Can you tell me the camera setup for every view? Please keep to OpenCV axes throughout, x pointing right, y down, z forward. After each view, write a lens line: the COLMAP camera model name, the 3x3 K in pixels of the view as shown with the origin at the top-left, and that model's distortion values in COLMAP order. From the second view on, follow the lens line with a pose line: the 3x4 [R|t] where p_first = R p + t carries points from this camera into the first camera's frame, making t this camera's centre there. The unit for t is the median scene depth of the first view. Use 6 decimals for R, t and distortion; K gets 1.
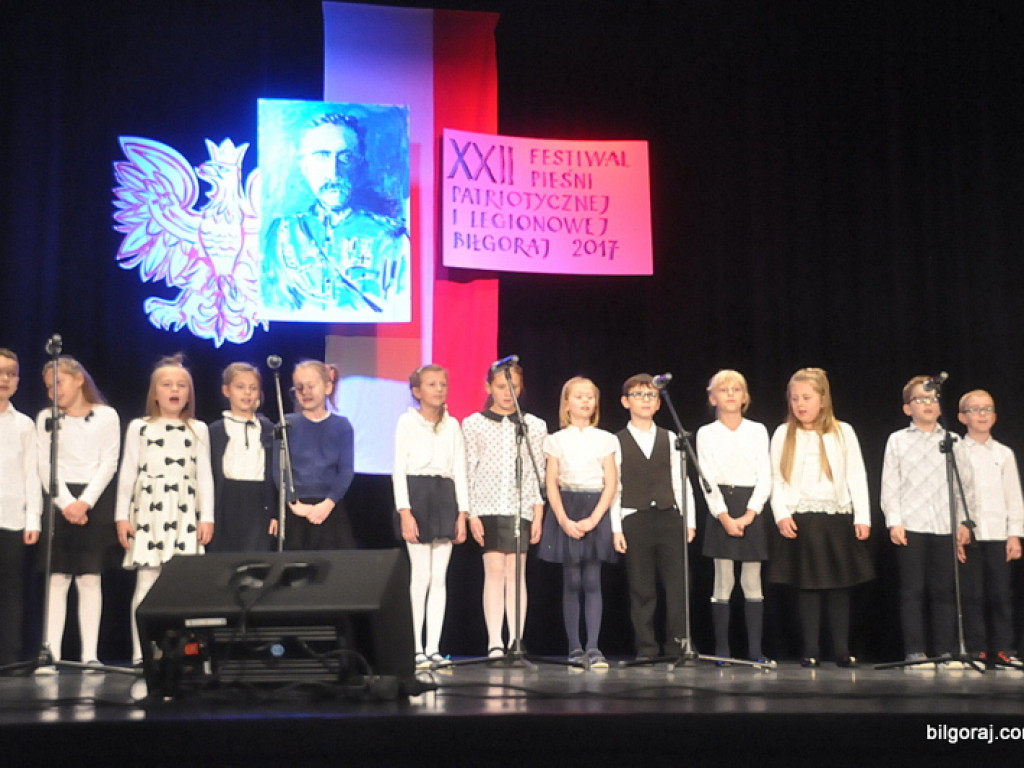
lens RADIAL K [[1607.9, 0, 512.0], [0, 1607.9, 384.0], [0, 0, 1]] dist [0.120502, 0.000276]
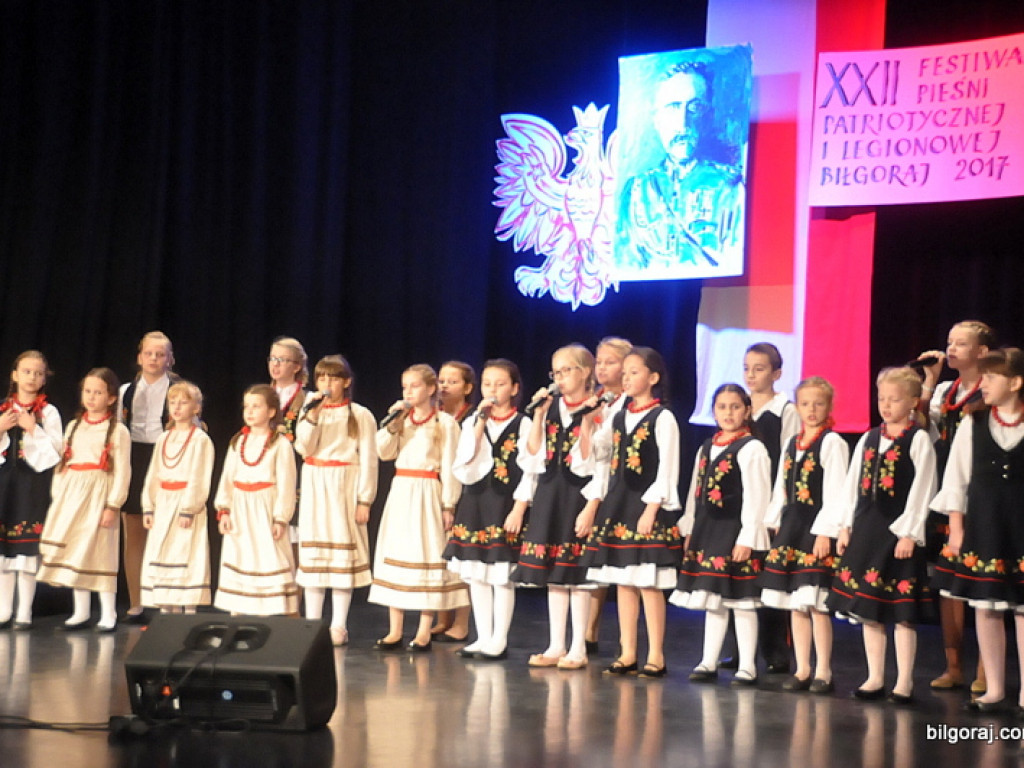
lens RADIAL K [[1919.5, 0, 512.0], [0, 1919.5, 384.0], [0, 0, 1]] dist [0.224356, 0.245009]
pose [[0.746590, -0.006192, -0.665256, 0.596848], [0.066857, 0.995593, 0.065763, -0.057905], [0.661917, -0.093575, 0.743714, 0.041292]]
